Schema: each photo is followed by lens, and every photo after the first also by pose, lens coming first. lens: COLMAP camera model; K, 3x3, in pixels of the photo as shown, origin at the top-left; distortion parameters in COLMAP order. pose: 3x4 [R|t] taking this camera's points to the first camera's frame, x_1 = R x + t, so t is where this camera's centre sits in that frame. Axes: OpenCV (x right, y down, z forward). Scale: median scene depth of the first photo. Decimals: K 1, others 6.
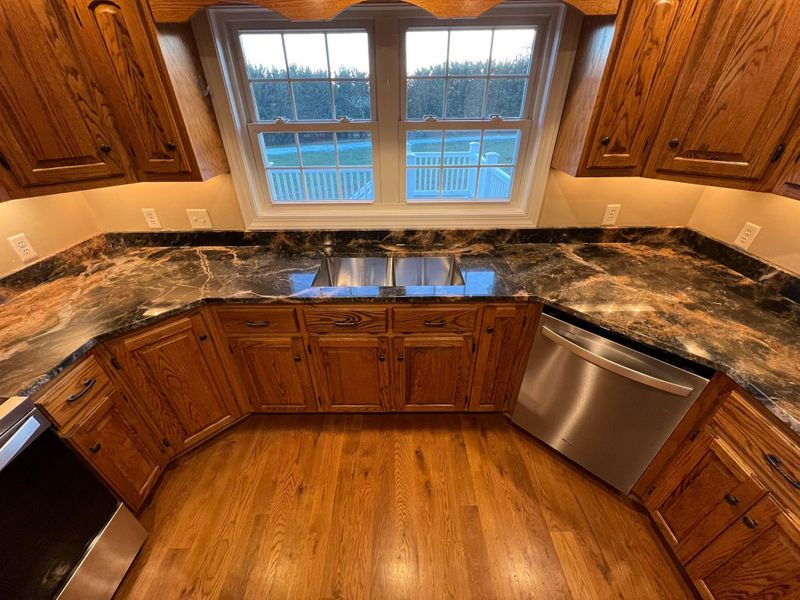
lens RADIAL K [[319.0, 0, 396.4], [0, 319.0, 301.5], [0, 0, 1]] dist [-0.000604, 0.000668]
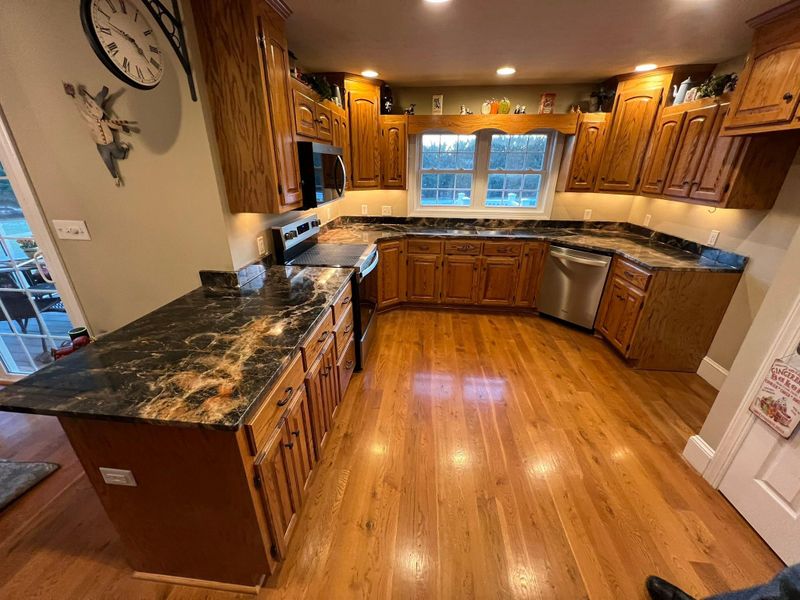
lens RADIAL K [[319.0, 0, 396.5], [0, 319.0, 301.4], [0, 0, 1]] dist [-0.000604, 0.000668]
pose [[0.994680, 0.056159, -0.086359, -0.342289], [-0.069303, 0.985062, -0.157639, 0.692907], [0.076216, 0.162786, 0.983713, -1.031349]]
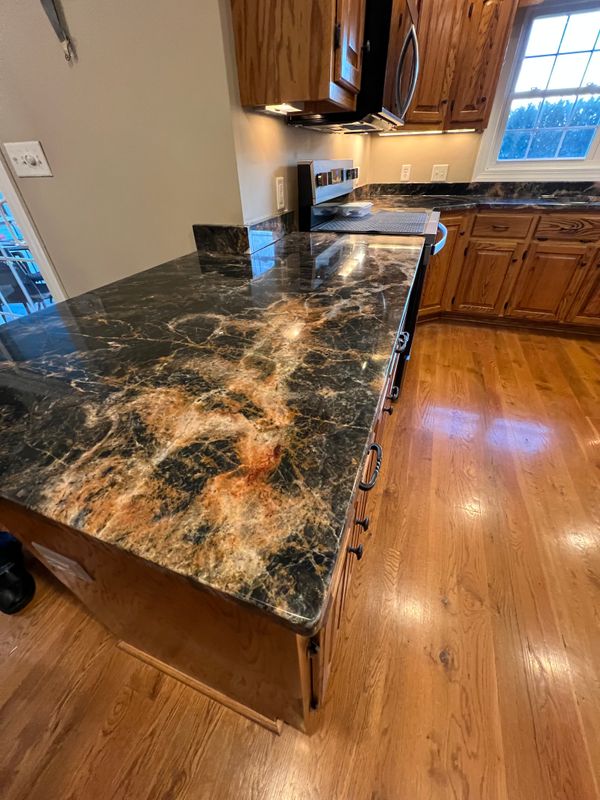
lens RADIAL K [[319.0, 0, 301.1], [0, 319.0, 396.6], [0, 0, 1]] dist [-0.000604, 0.000668]
pose [[0.938483, 0.196170, -0.284195, -0.613679], [-0.172720, 0.979293, 0.105608, 0.717295], [0.299027, -0.050025, 0.952933, -0.646698]]
